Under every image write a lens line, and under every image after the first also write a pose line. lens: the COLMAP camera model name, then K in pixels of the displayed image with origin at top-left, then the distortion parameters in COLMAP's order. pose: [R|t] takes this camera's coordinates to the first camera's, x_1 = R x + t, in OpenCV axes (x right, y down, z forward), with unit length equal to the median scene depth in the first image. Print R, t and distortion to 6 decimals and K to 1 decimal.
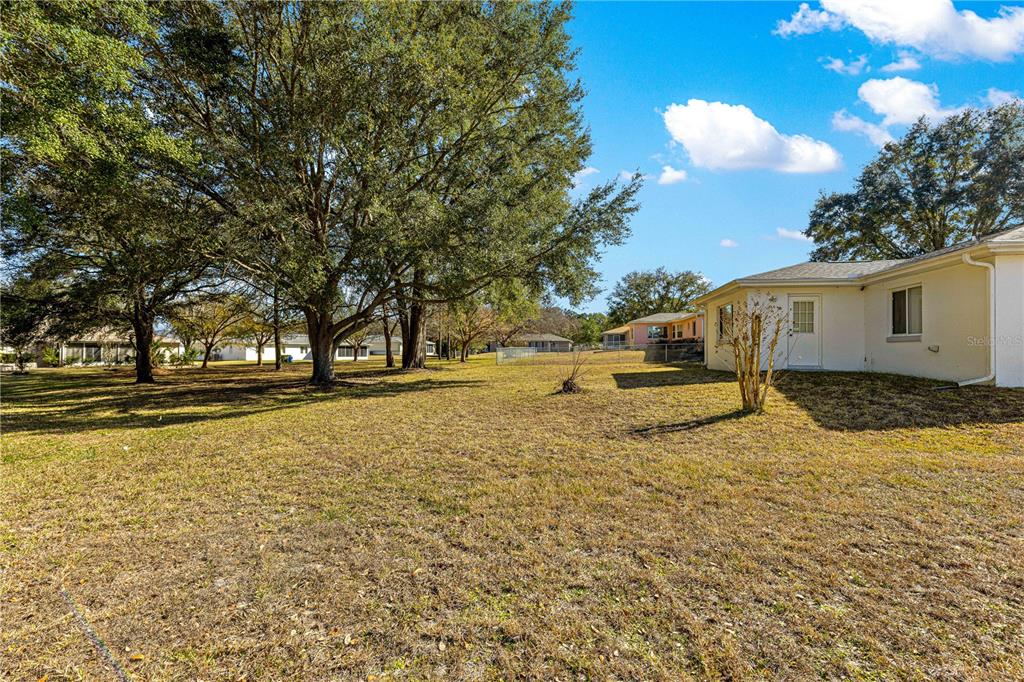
lens RADIAL K [[459.1, 0, 508.5], [0, 459.1, 345.1], [0, 0, 1]] dist [0.008749, -0.000630]
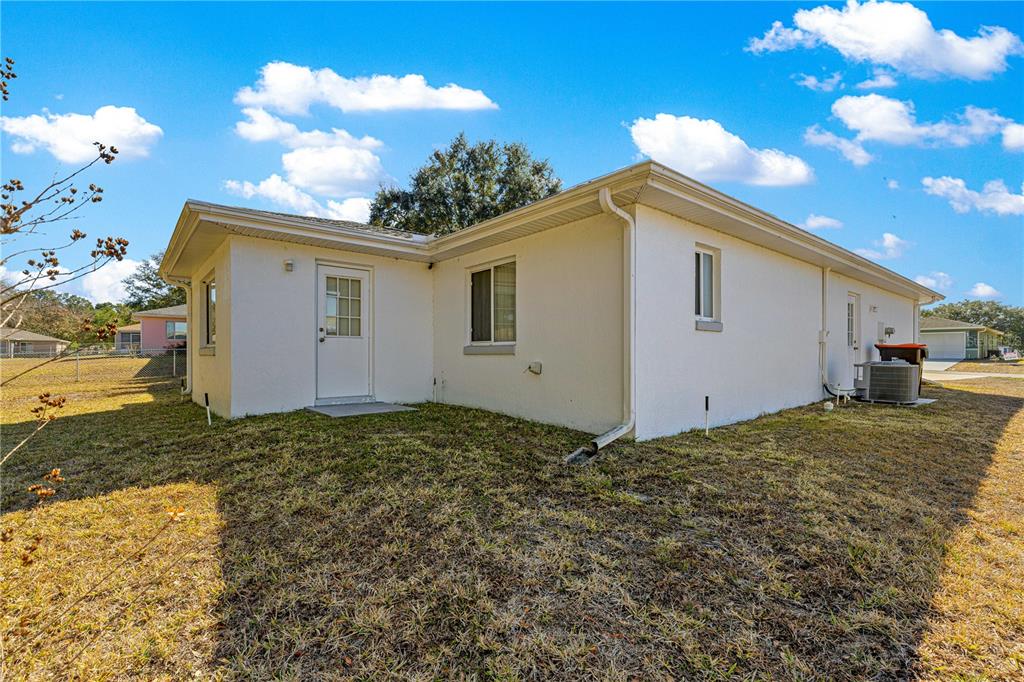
lens RADIAL K [[459.1, 0, 508.5], [0, 459.1, 345.1], [0, 0, 1]] dist [0.008749, -0.000630]
pose [[0.650640, 0.005356, 0.759367, 0.172162], [-0.003088, 0.999986, -0.004408, -0.006886], [-0.759380, 0.000523, 0.650647, 0.243386]]
